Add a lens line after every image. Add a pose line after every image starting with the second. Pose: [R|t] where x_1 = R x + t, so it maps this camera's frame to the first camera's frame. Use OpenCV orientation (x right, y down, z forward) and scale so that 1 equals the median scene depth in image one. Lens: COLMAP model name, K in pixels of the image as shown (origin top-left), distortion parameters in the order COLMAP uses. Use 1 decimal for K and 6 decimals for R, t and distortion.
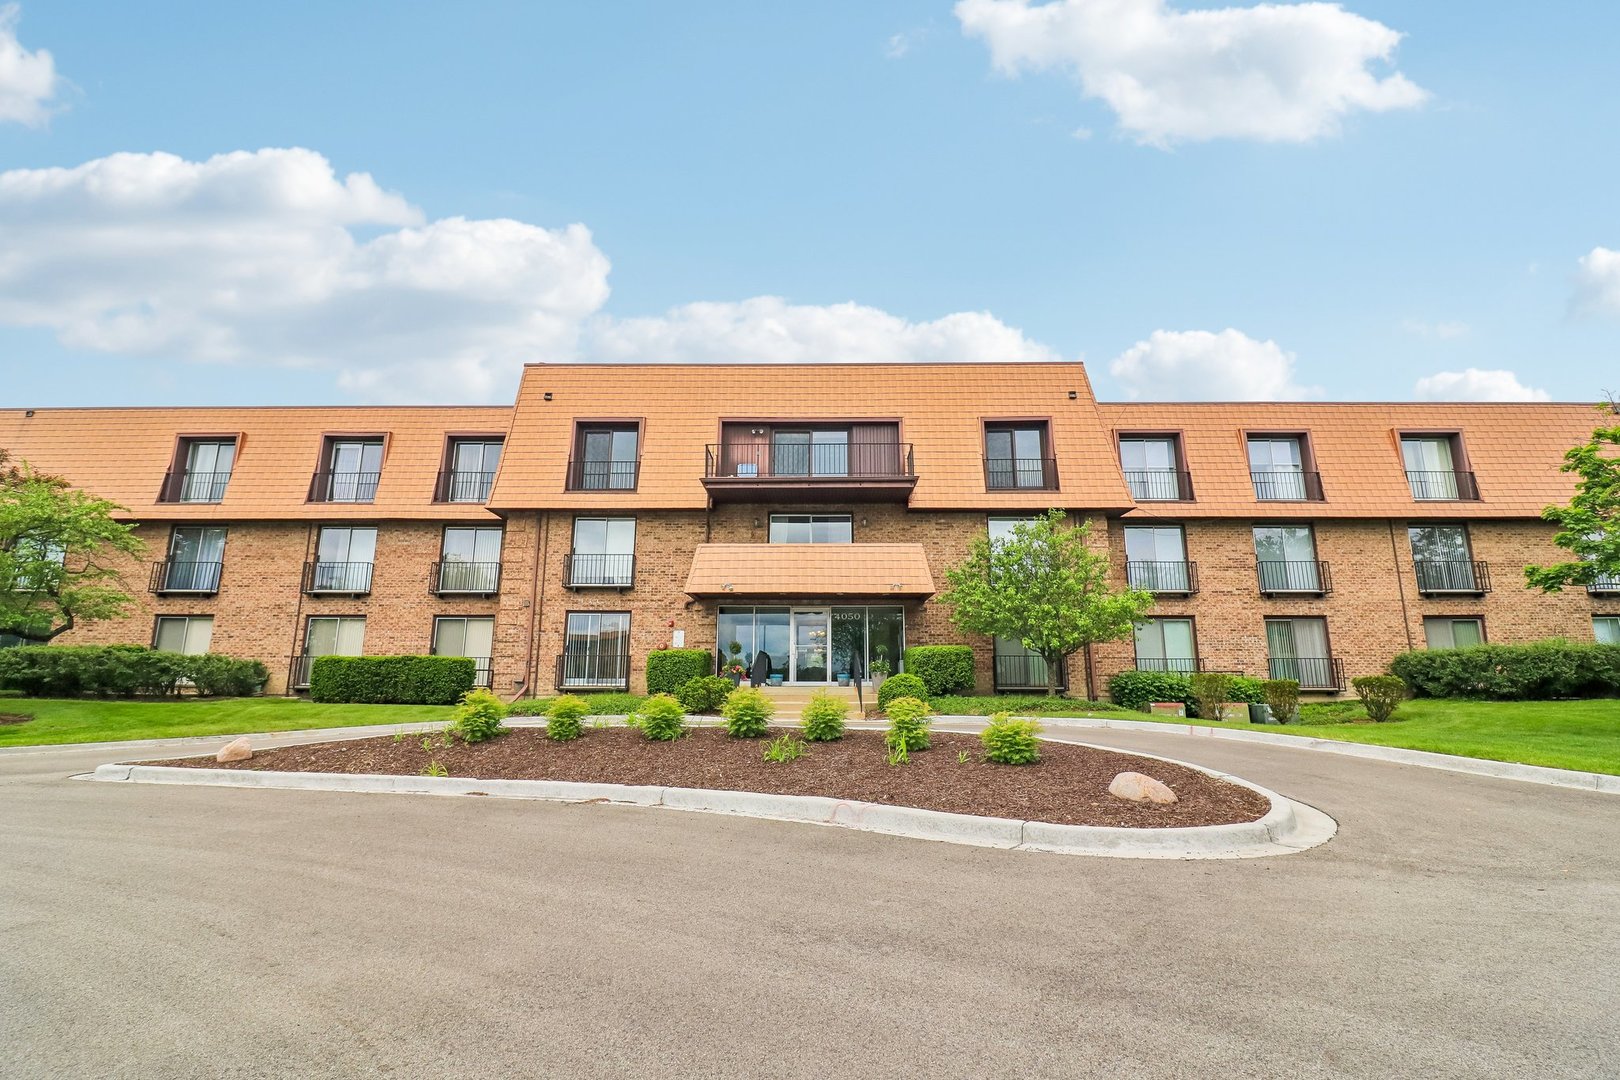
lens RADIAL K [[738.1, 0, 810.0], [0, 738.1, 540.0], [0, 0, 1]] dist [-0.000788, -0.000316]
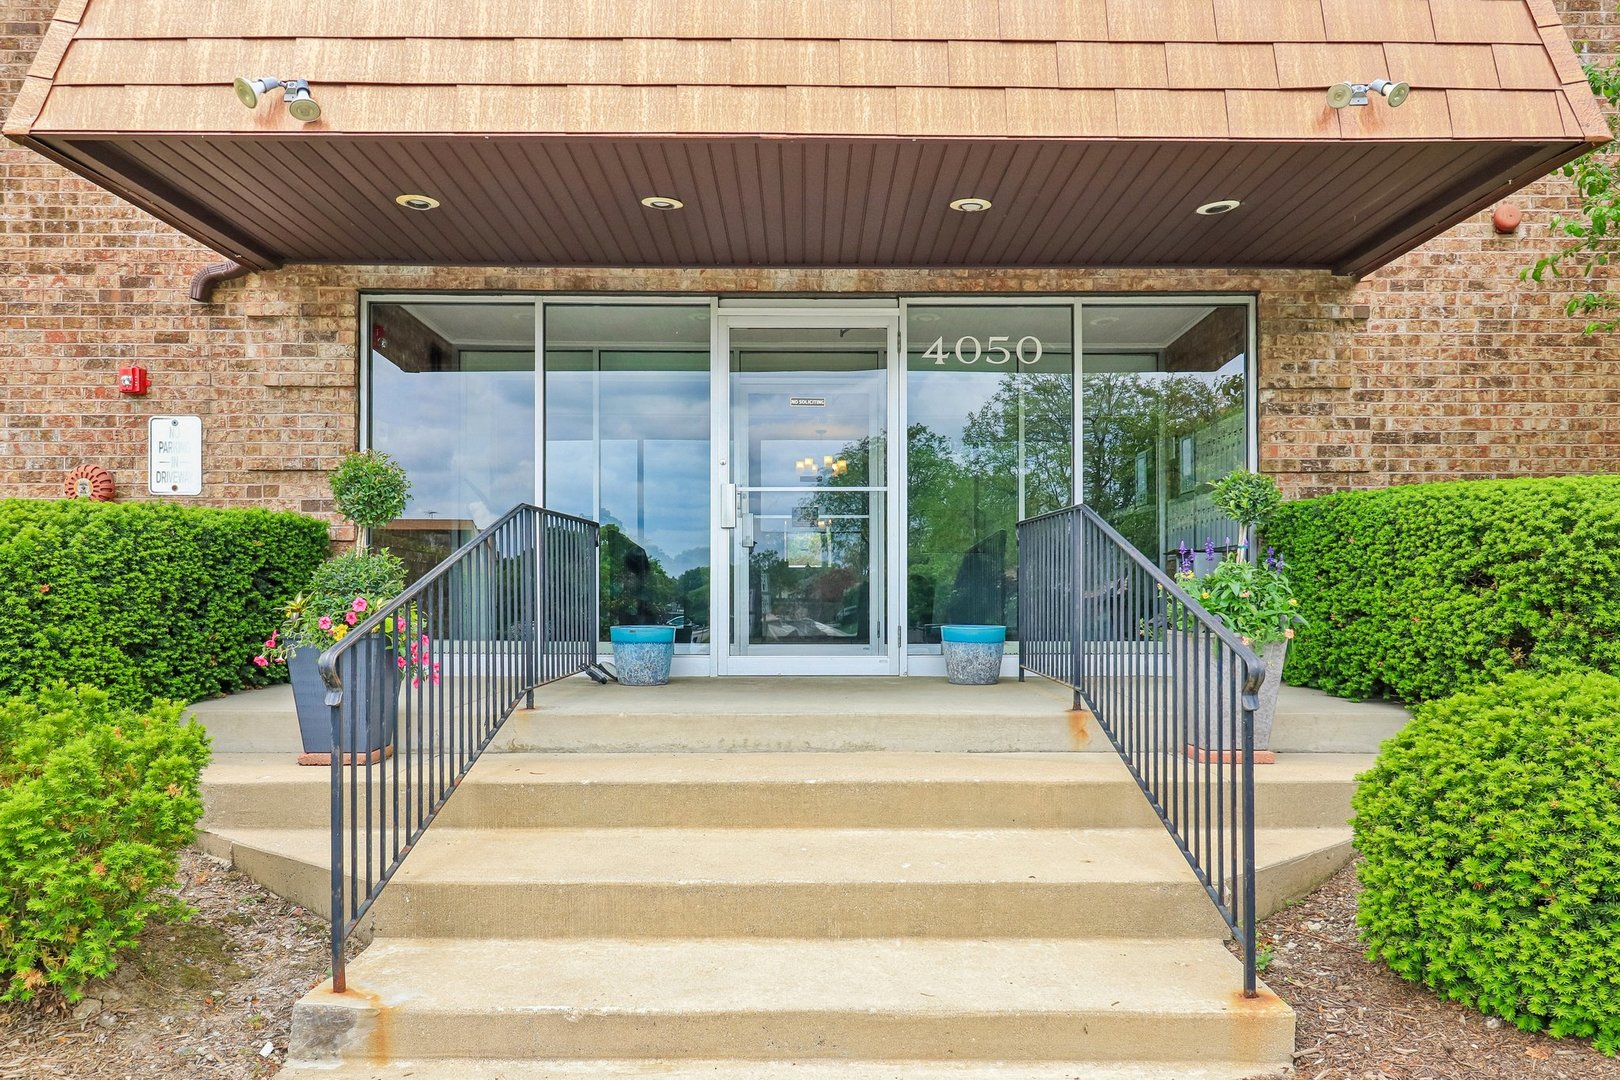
lens RADIAL K [[1182.9, 0, 810.0], [0, 1182.9, 540.0], [0, 0, 1]] dist [0.006790, 0.003209]
pose [[0.999581, -0.005440, 0.028443, -0.008137], [0.000532, 0.985481, 0.169785, 0.096357], [-0.028954, -0.169699, 0.985071, 0.629450]]
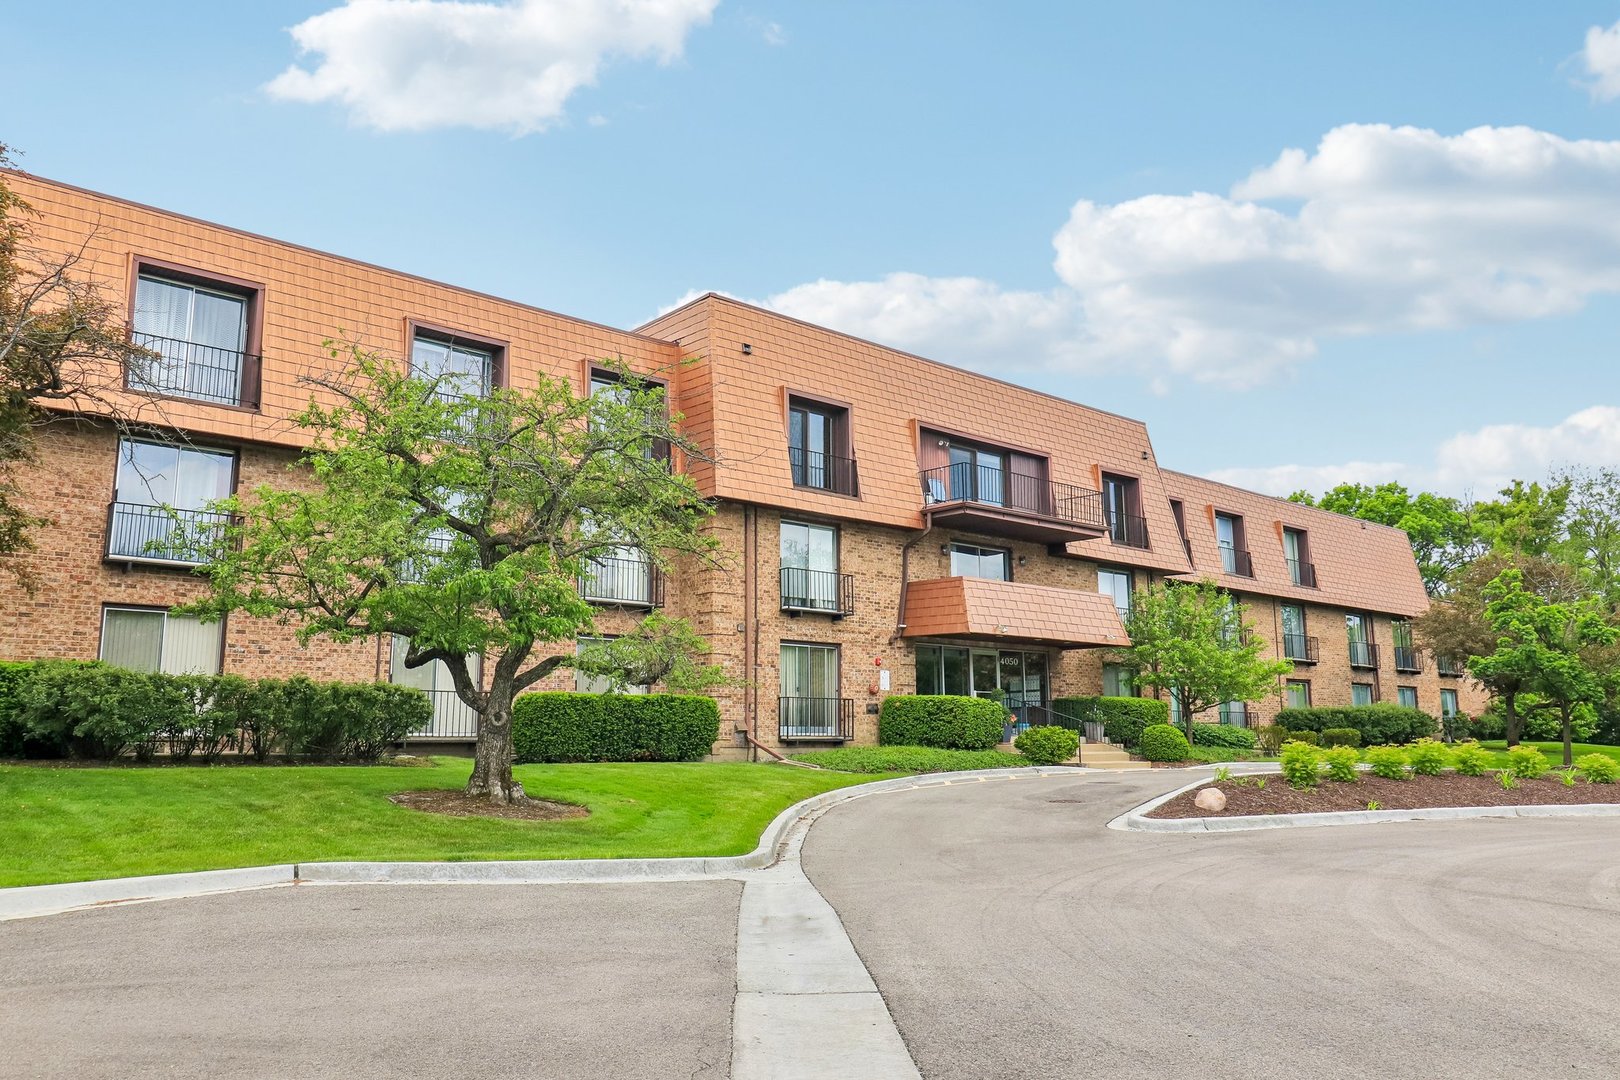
lens RADIAL K [[1182.9, 0, 810.0], [0, 1182.9, 540.0], [0, 0, 1]] dist [0.006790, 0.003209]
pose [[0.743053, 0.105470, 0.660870, -1.096784], [-0.134359, 0.990908, -0.007074, -0.003676], [-0.655607, -0.083537, 0.750467, 0.050102]]
